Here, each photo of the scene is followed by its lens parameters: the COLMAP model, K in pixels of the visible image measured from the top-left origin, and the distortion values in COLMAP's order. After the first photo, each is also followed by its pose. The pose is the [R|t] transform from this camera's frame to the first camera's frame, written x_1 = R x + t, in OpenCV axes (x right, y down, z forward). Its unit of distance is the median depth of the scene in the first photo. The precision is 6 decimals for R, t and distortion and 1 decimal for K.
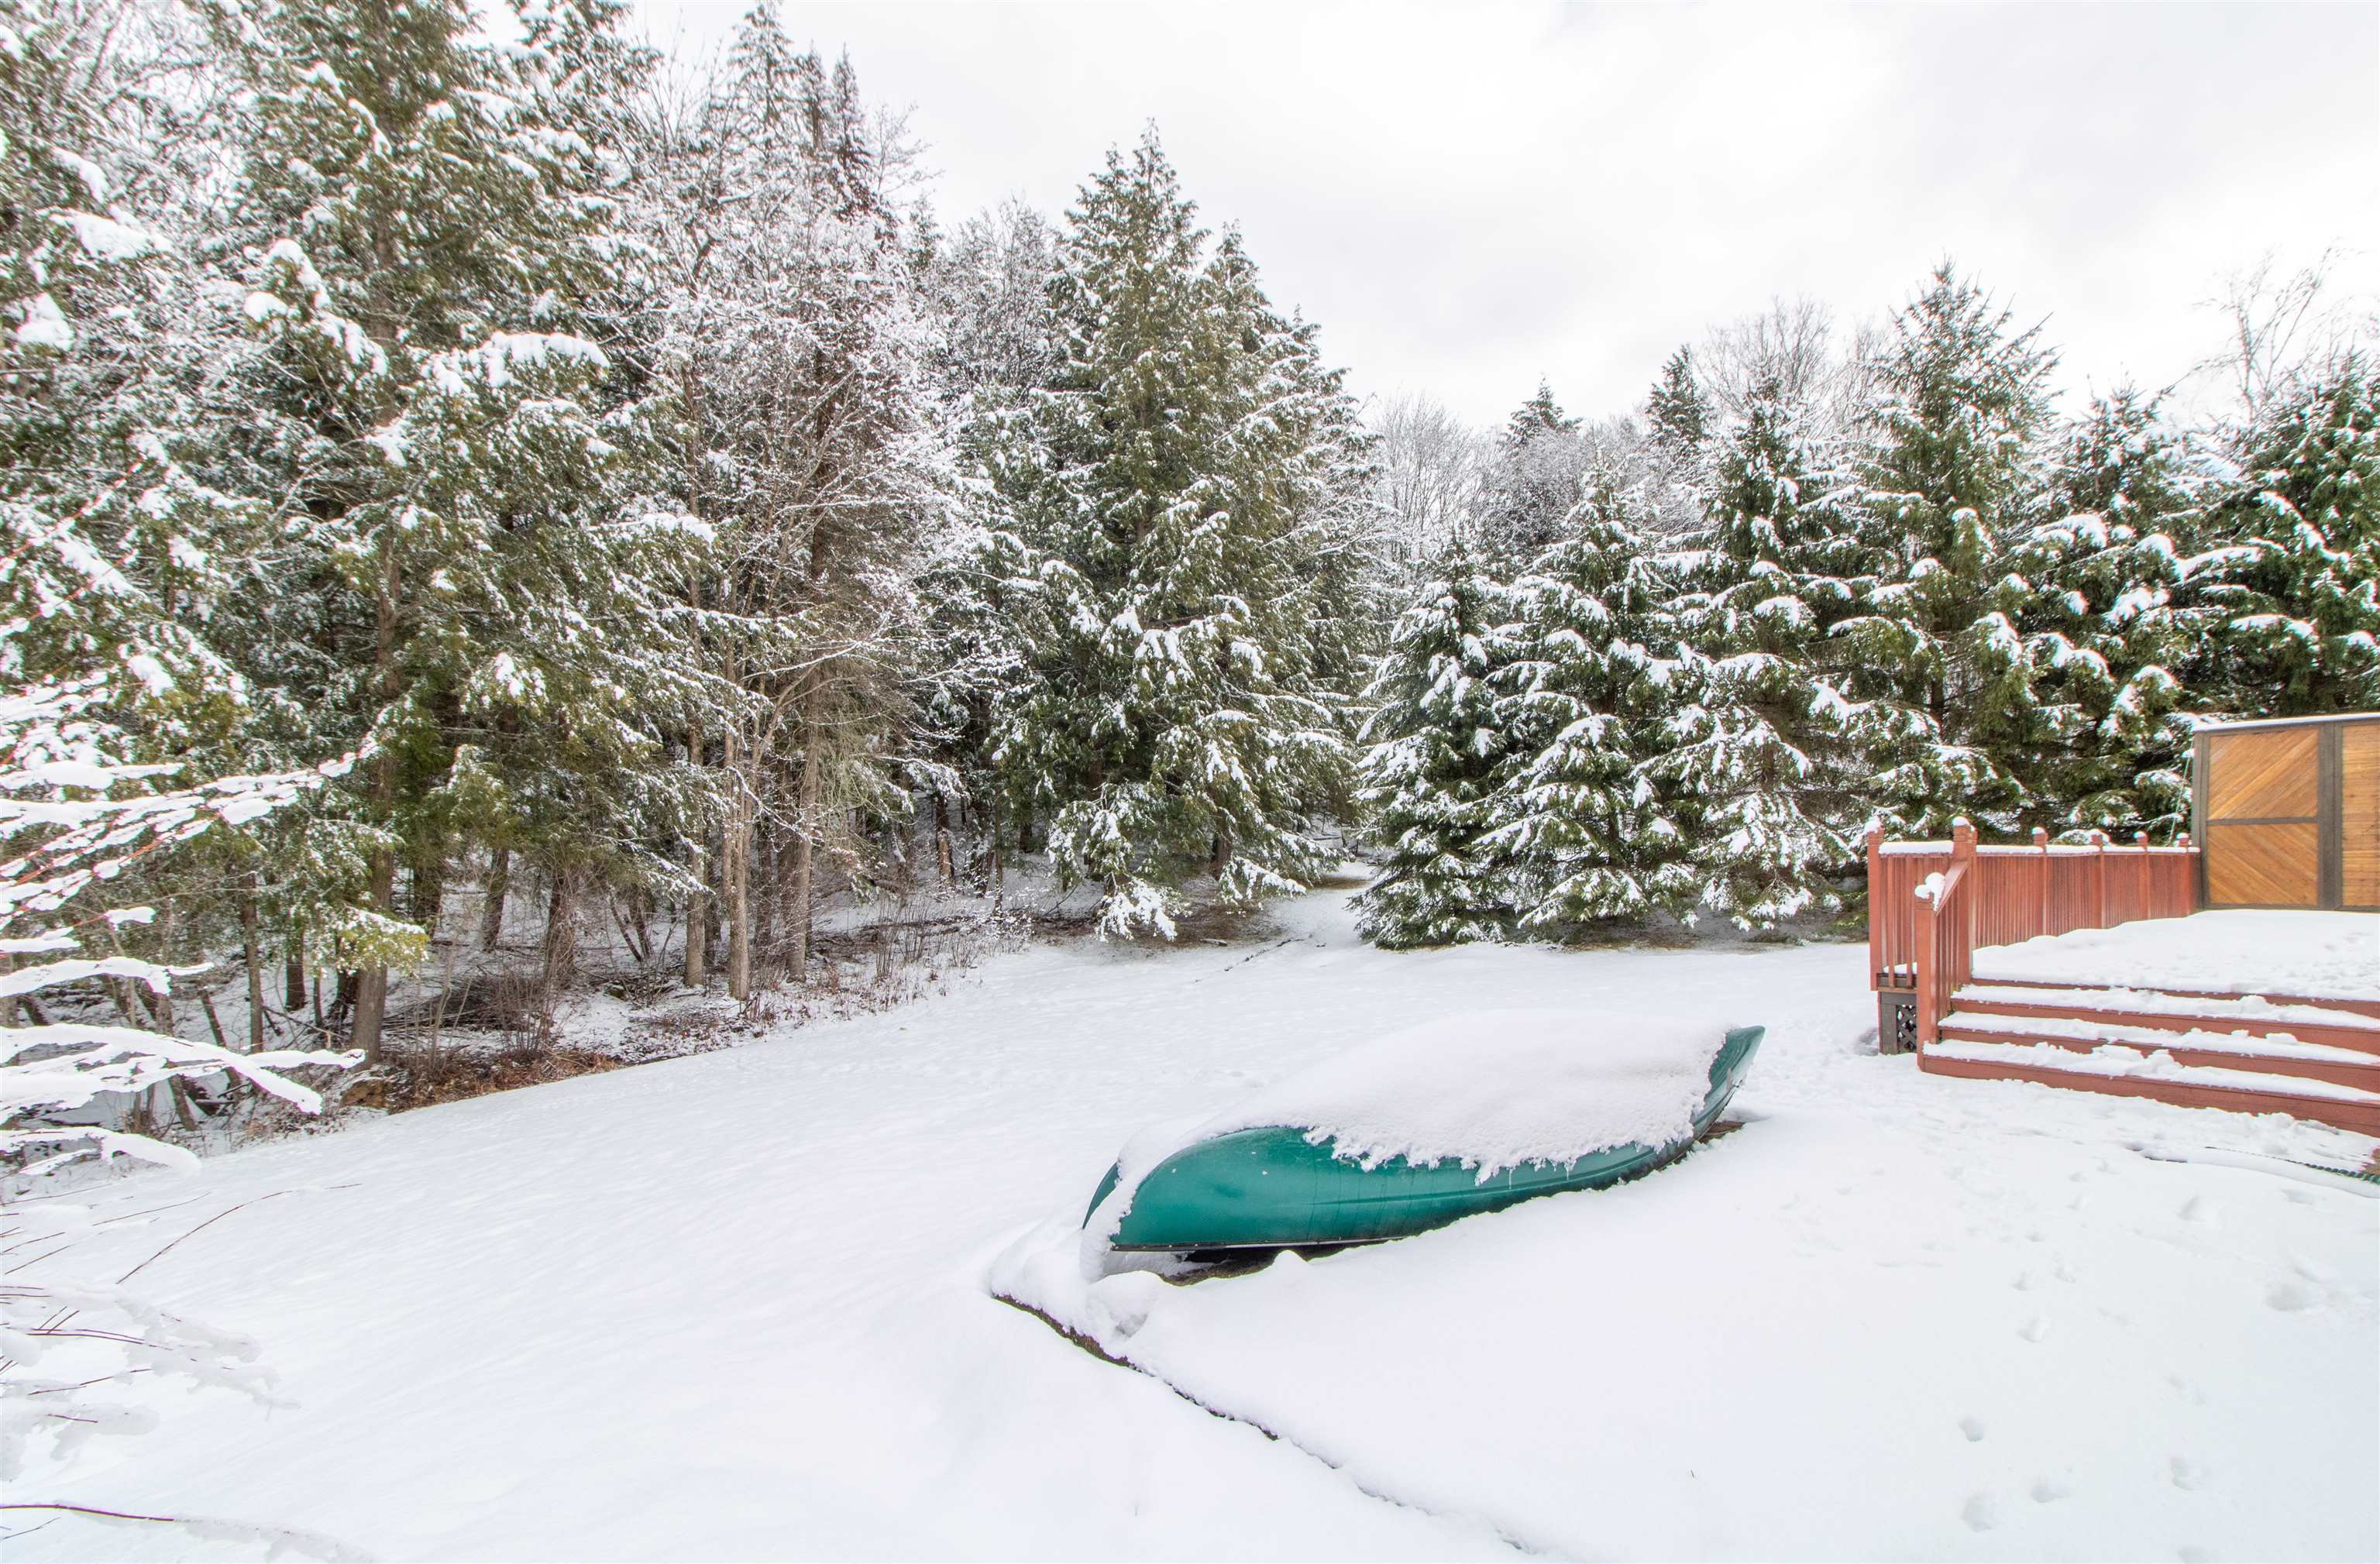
lens RADIAL K [[1128.3, 0, 1180.0], [0, 1128.3, 904.4], [0, 0, 1]] dist [-0.000989, 0.000285]
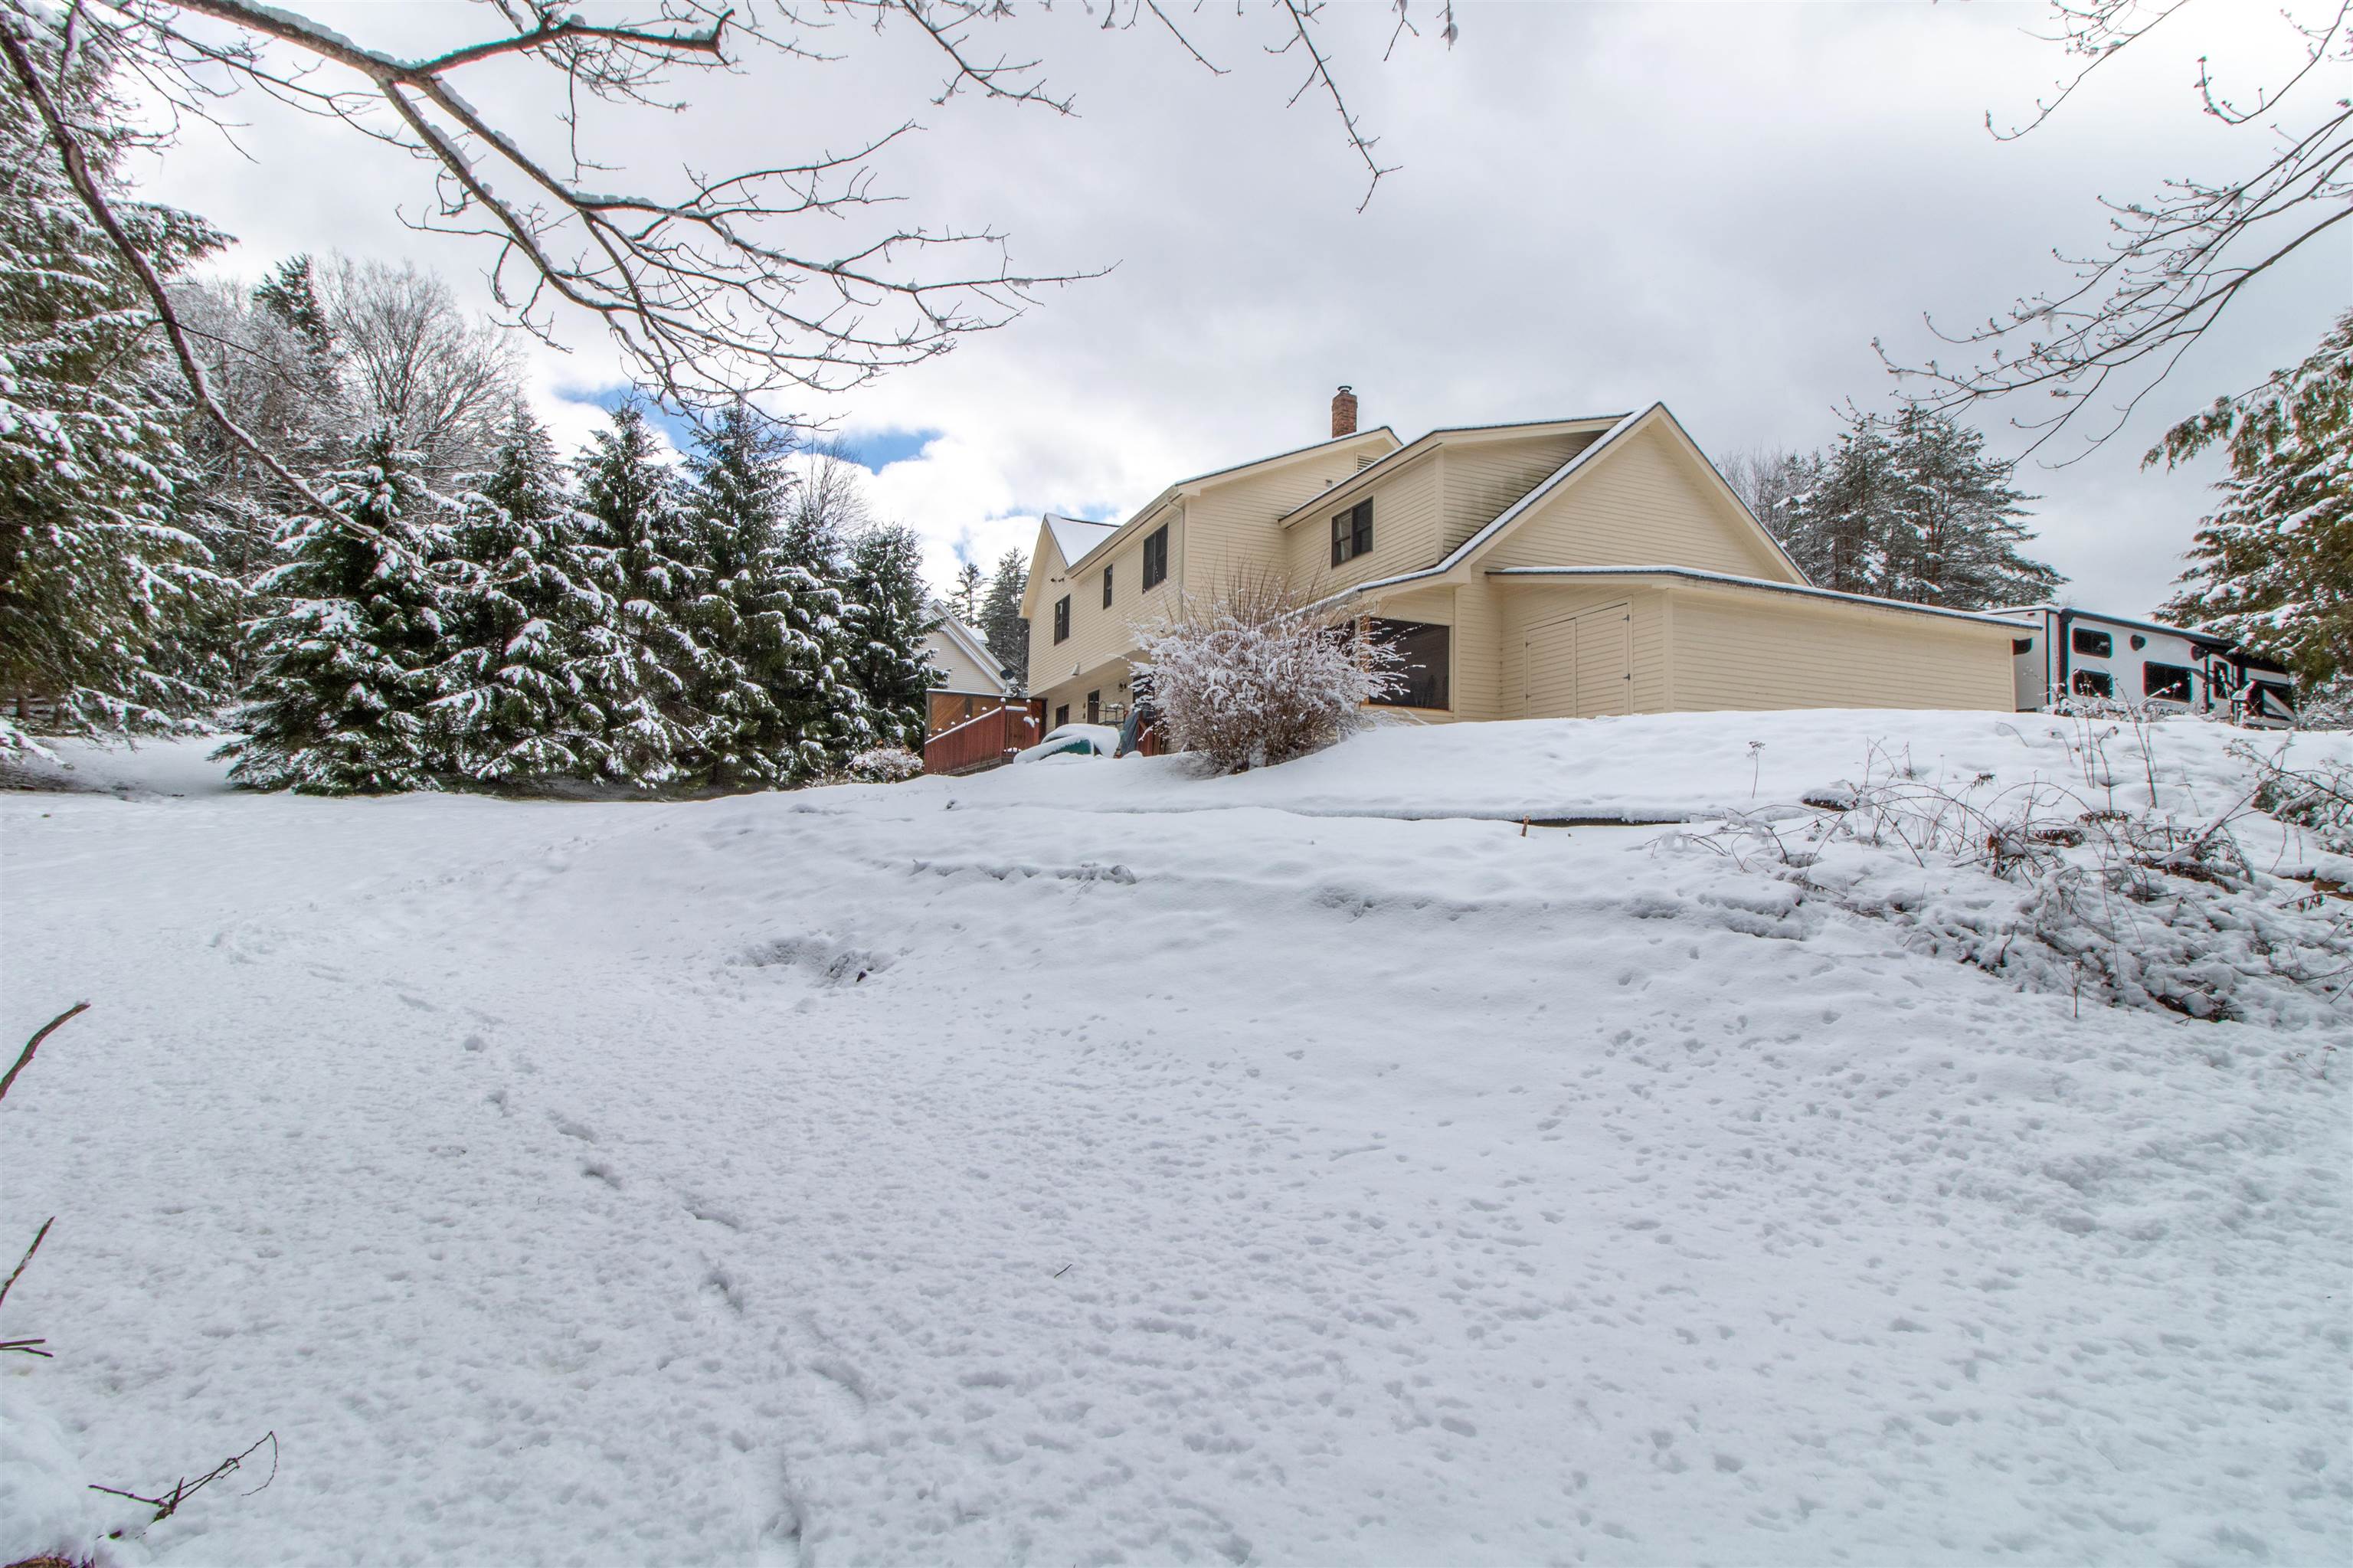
lens RADIAL K [[1115.3, 0, 1192.5], [0, 1115.3, 794.7], [0, 0, 1]] dist [-0.000605, 0.000859]
pose [[0.285925, 0.057420, 0.956530, -0.665885], [-0.001021, 0.998221, -0.059618, 0.116224], [-0.958251, 0.016069, 0.285475, -0.097520]]
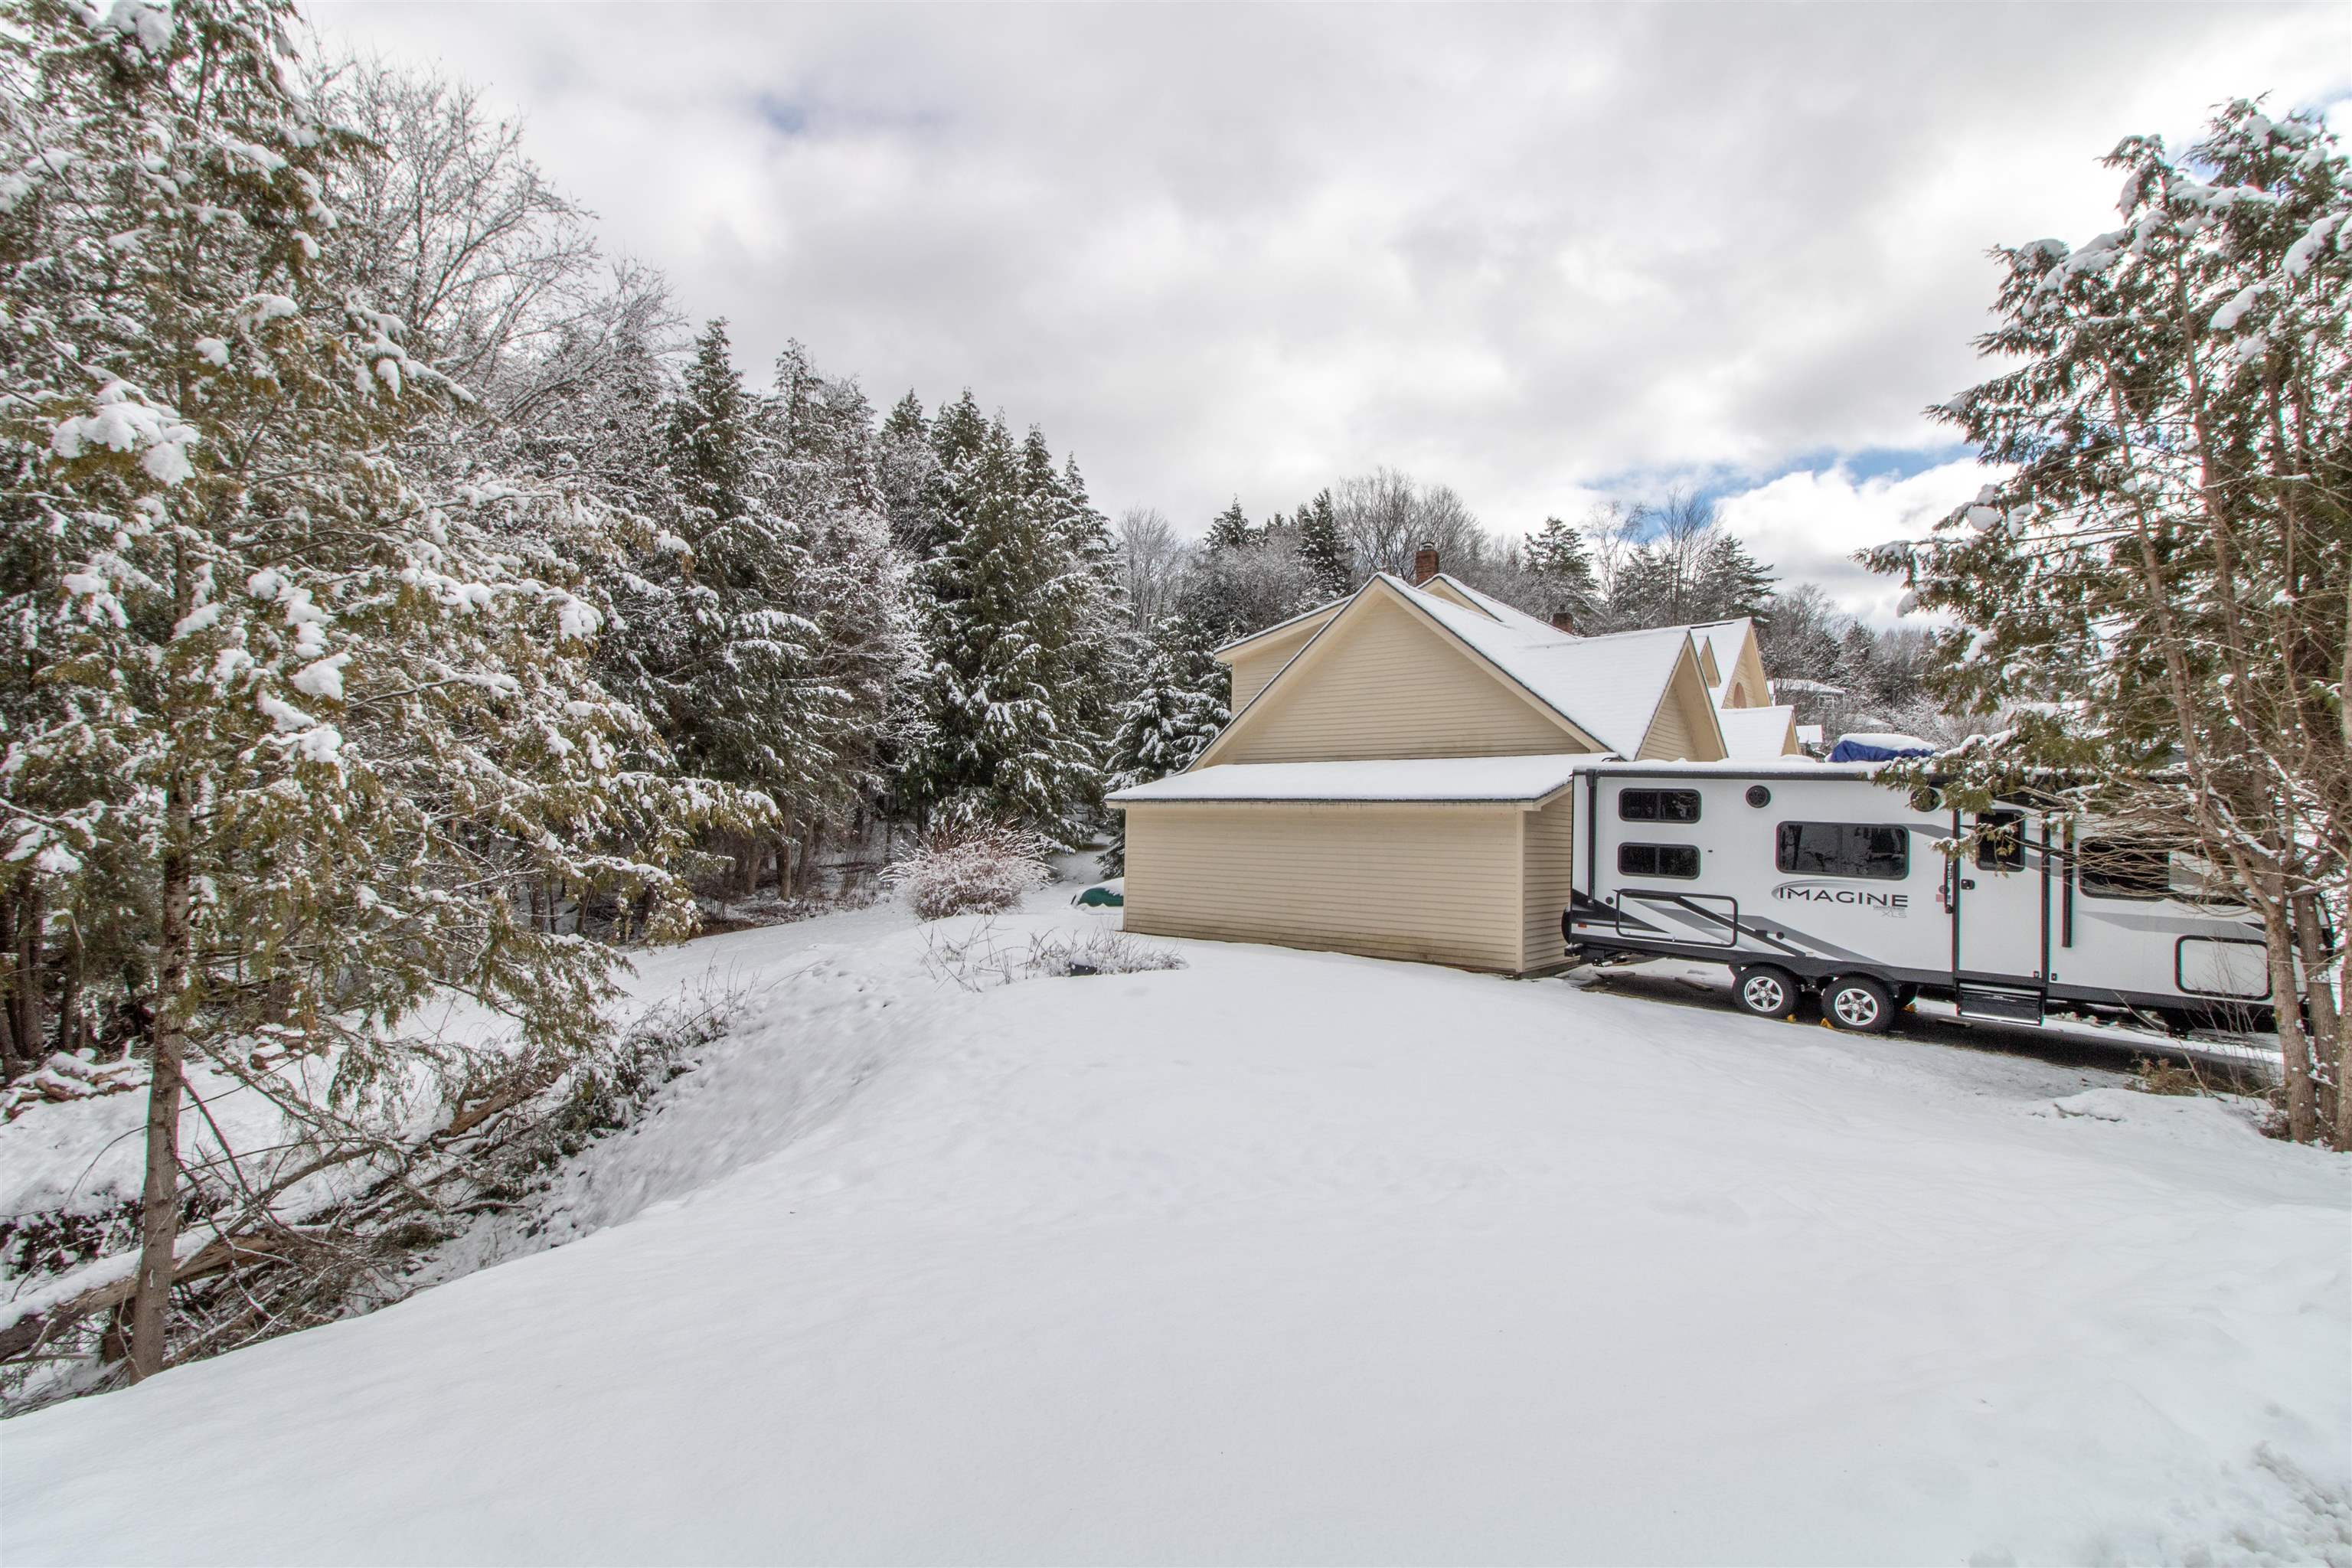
lens RADIAL K [[1114.8, 0, 1162.4], [0, 1114.8, 784.5], [0, 0, 1]] dist [-0.000605, 0.000859]
pose [[0.976278, 0.036477, 0.213428, -0.167848], [-0.021680, 0.997222, -0.071262, 0.007364], [-0.215435, 0.064945, 0.974356, -0.947949]]
